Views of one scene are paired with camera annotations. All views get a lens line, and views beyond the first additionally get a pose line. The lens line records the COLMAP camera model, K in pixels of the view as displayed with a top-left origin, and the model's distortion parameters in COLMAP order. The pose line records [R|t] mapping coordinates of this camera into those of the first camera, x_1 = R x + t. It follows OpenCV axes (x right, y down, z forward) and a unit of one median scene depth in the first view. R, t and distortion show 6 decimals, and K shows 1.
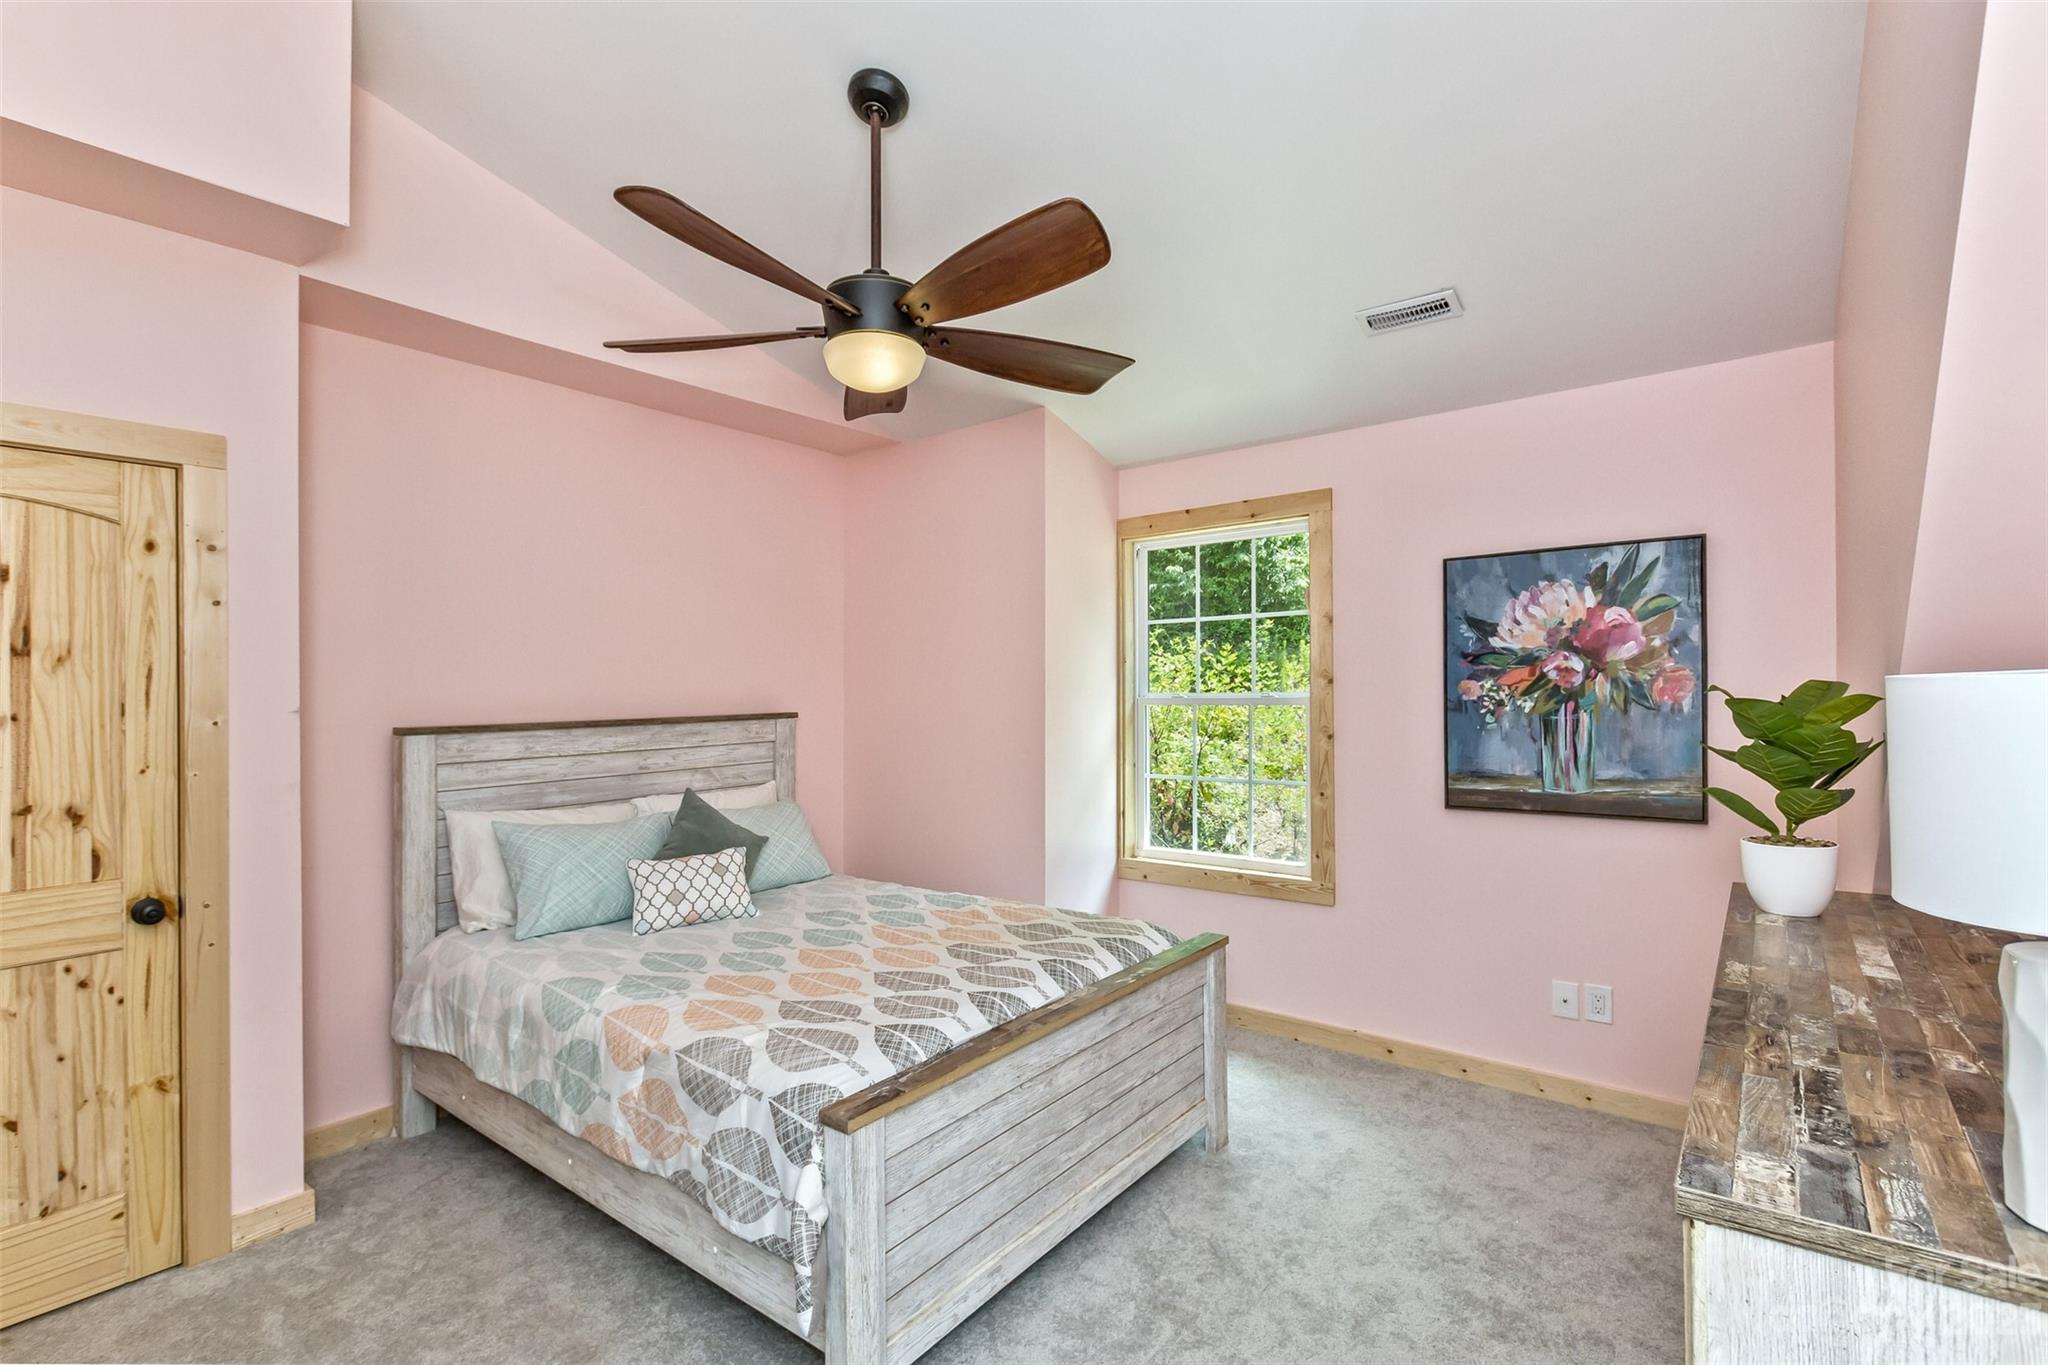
lens RADIAL K [[933.8, 0, 1024.0], [0, 933.8, 682.5], [0, 0, 1]] dist [0.001419, -0.000254]
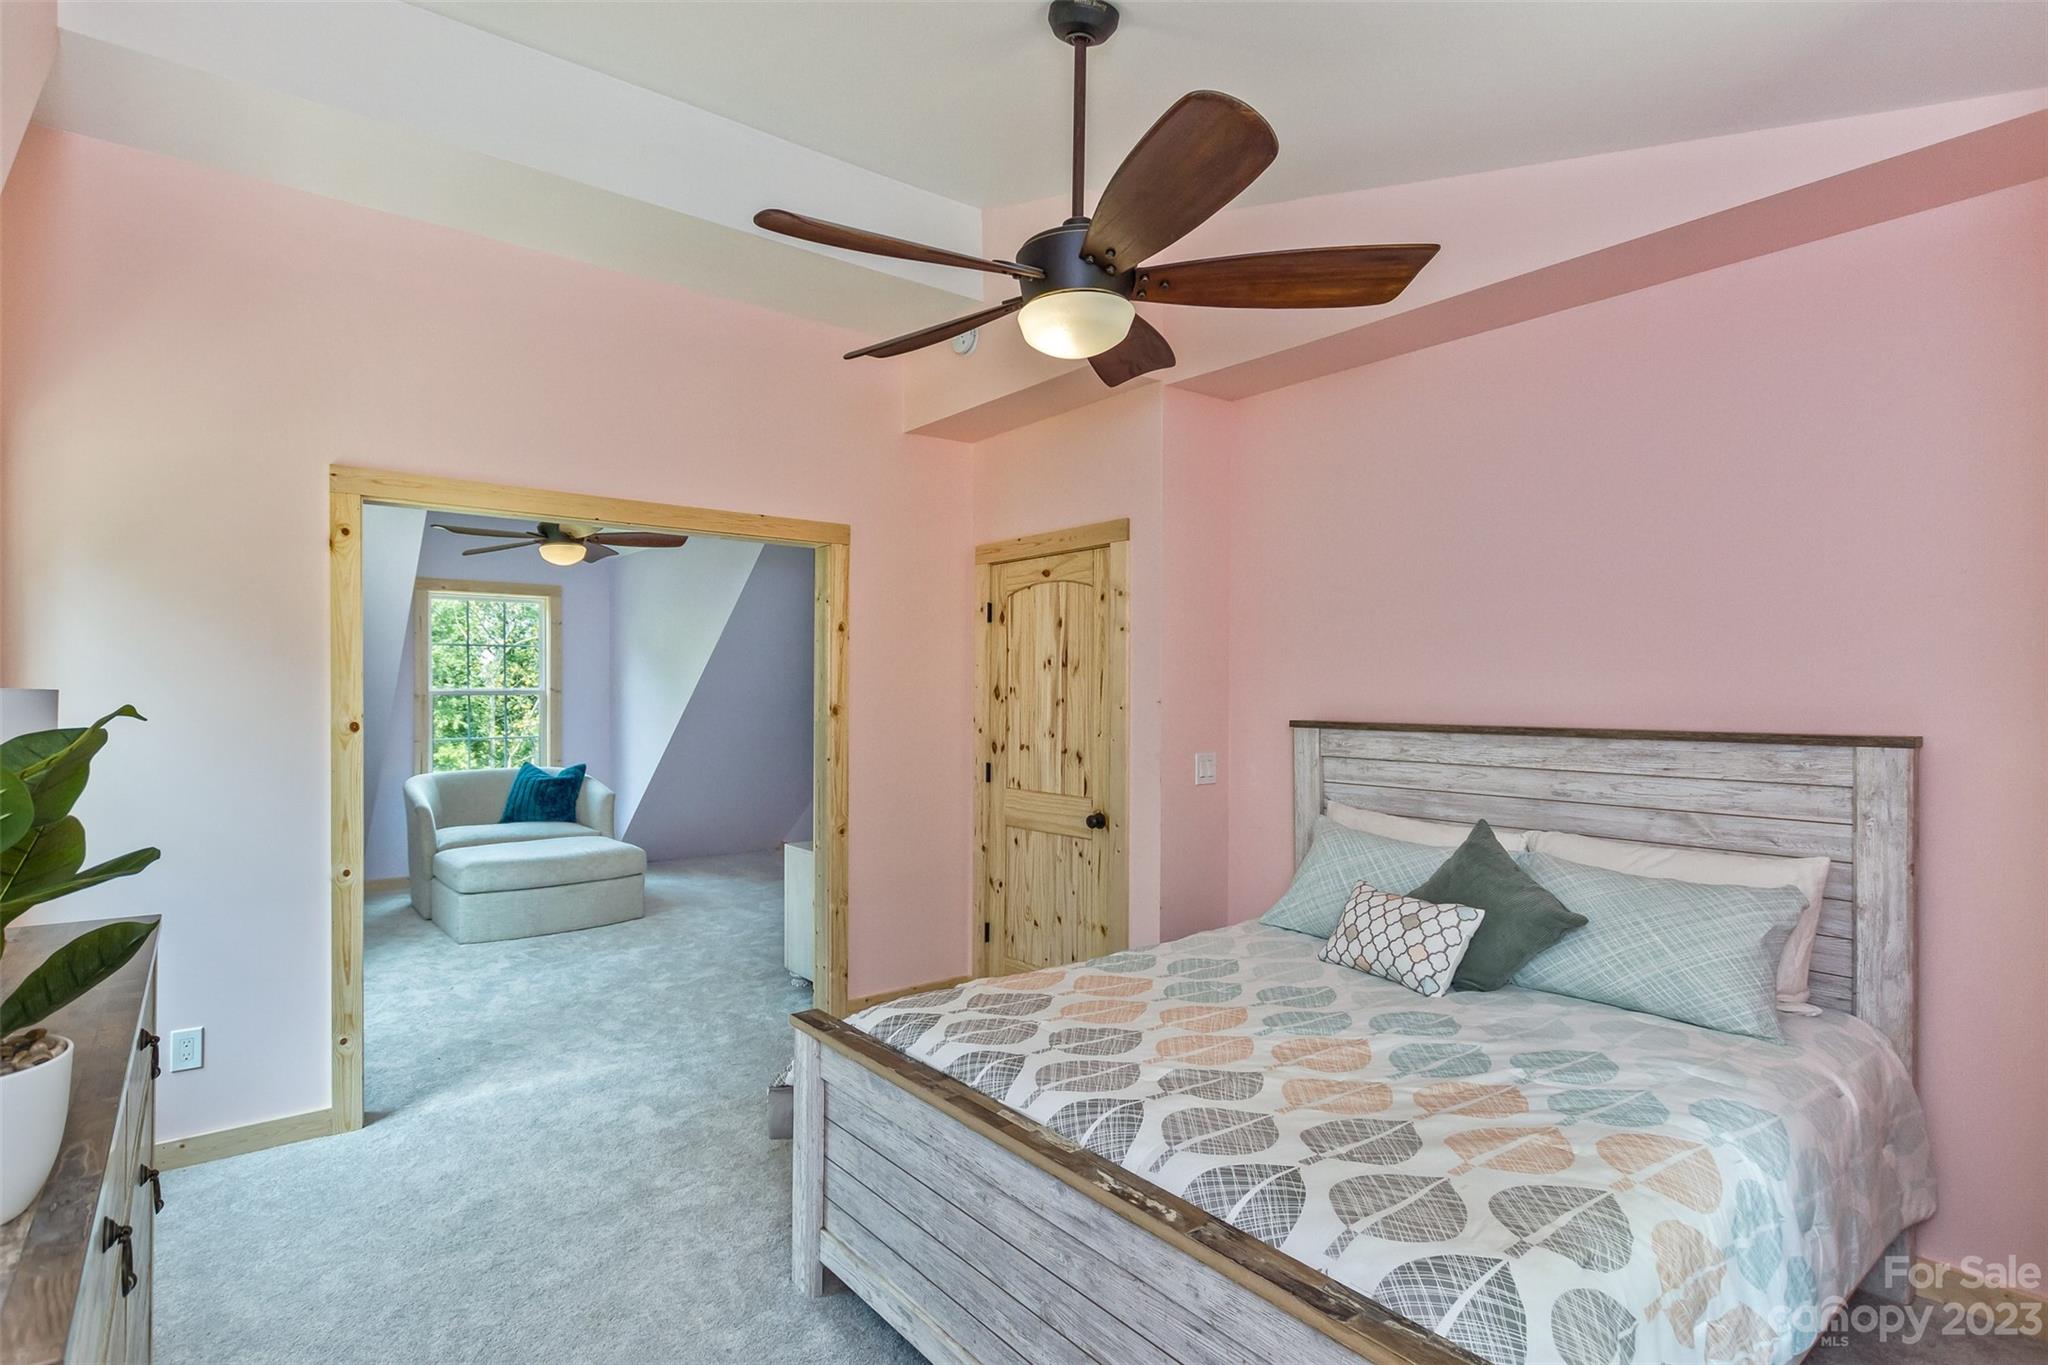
lens RADIAL K [[991.8, 0, 866.5], [0, 991.8, 681.7], [0, 0, 1]] dist [0.000279, 0.000148]
pose [[-0.313034, 0.005595, -0.949725, 0.601984], [0.006081, 0.999974, 0.003887, -0.005794], [0.949722, -0.004559, -0.313060, 0.831104]]
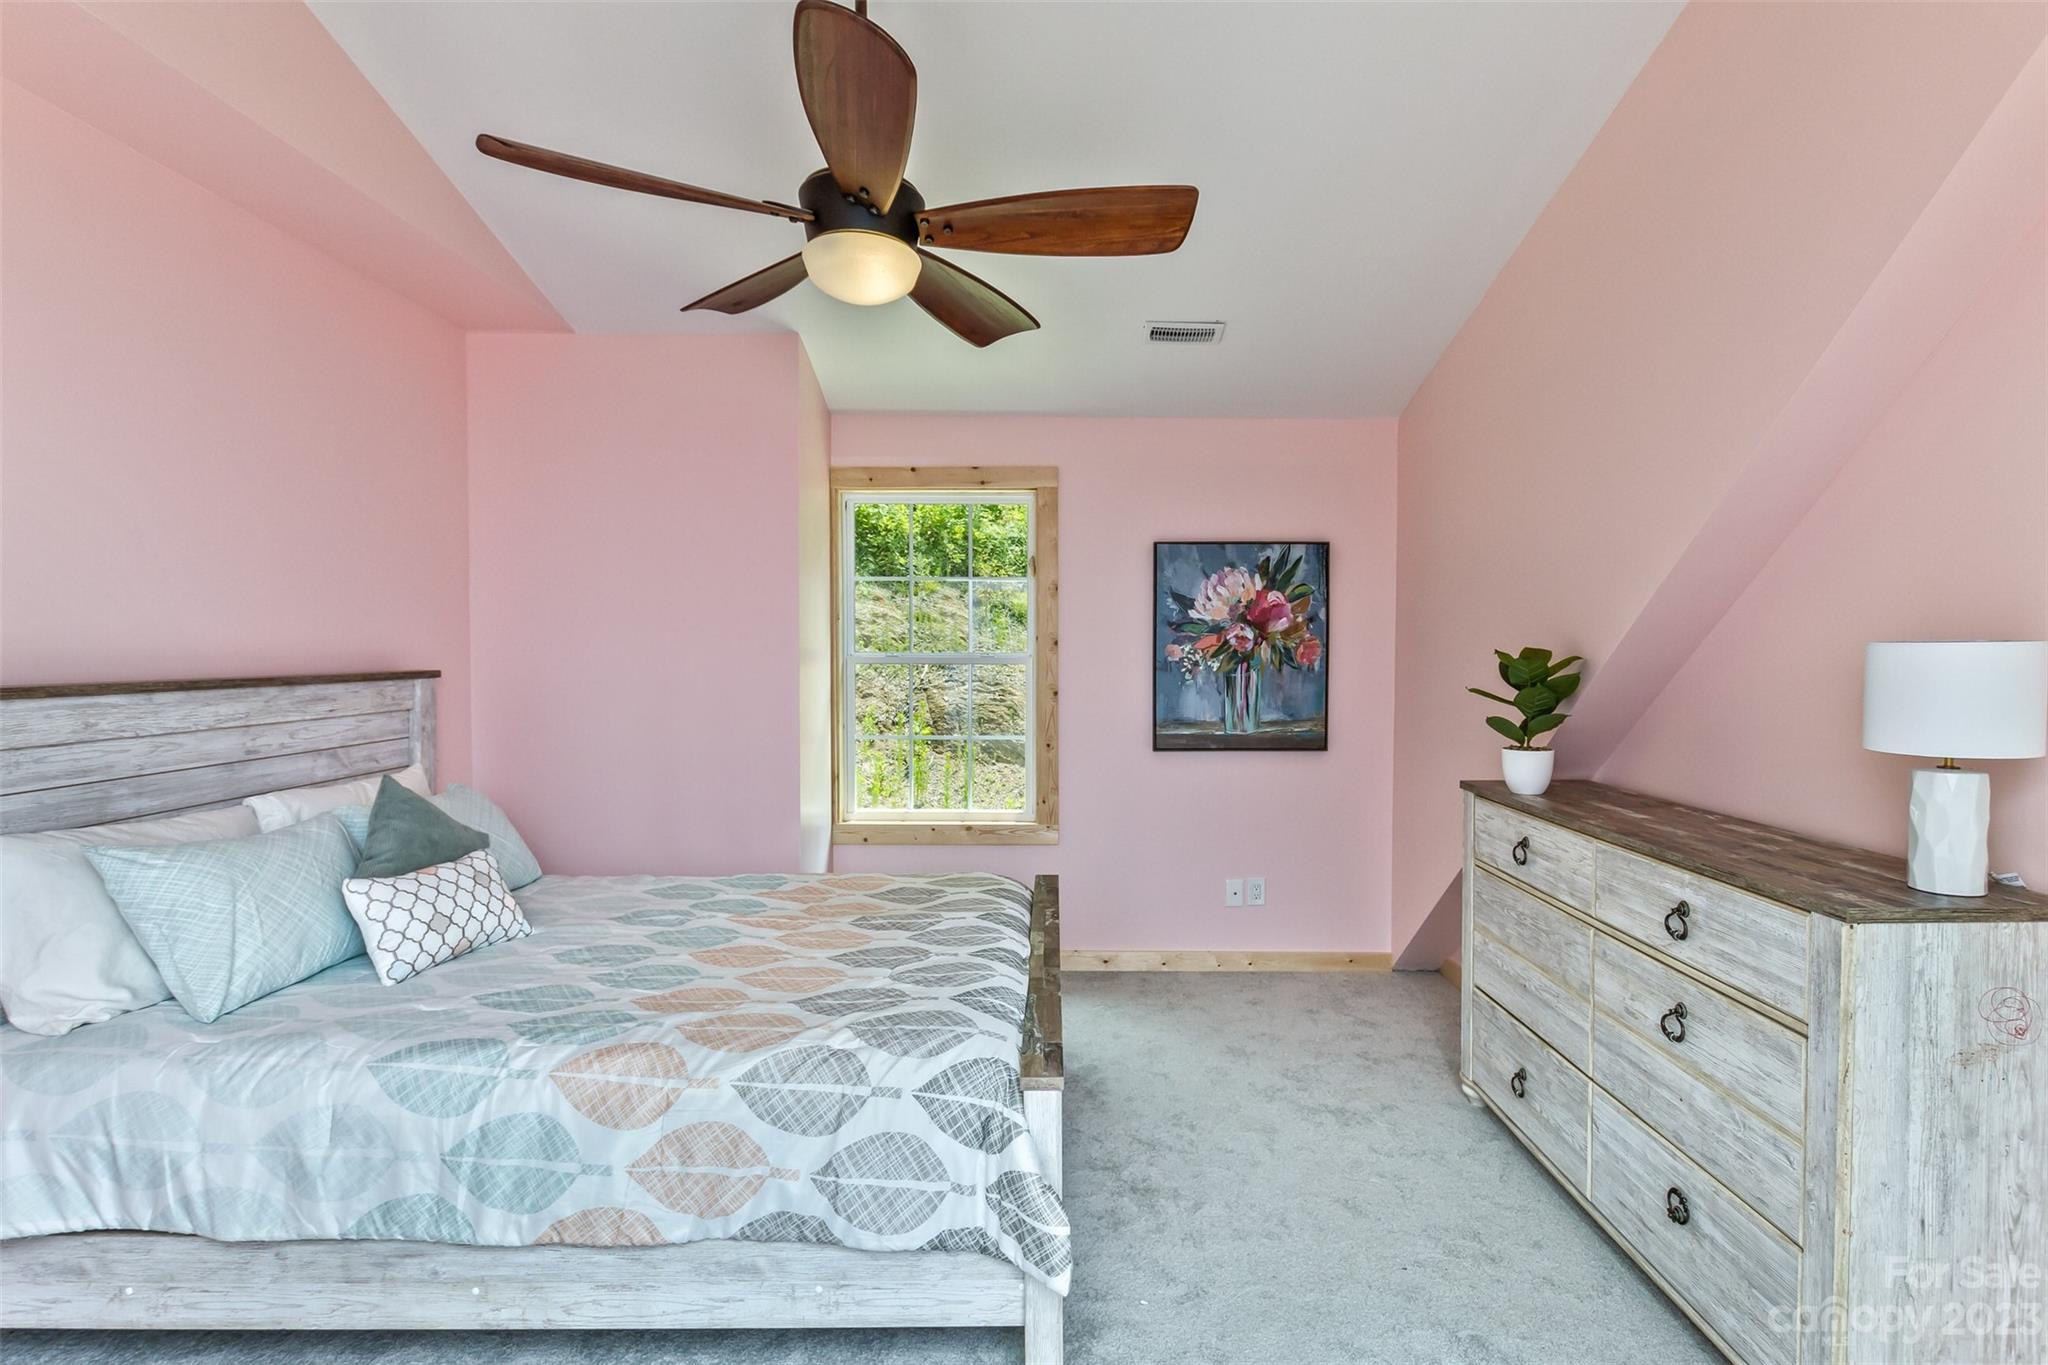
lens RADIAL K [[962.9, 0, 1066.1], [0, 962.9, 682.3], [0, 0, 1]] dist [0.002729, 0.000120]
pose [[0.781547, -0.004596, 0.623830, -0.441308], [-0.018679, 0.999352, 0.030764, 0.011467], [-0.623567, -0.035696, 0.780955, 0.117381]]
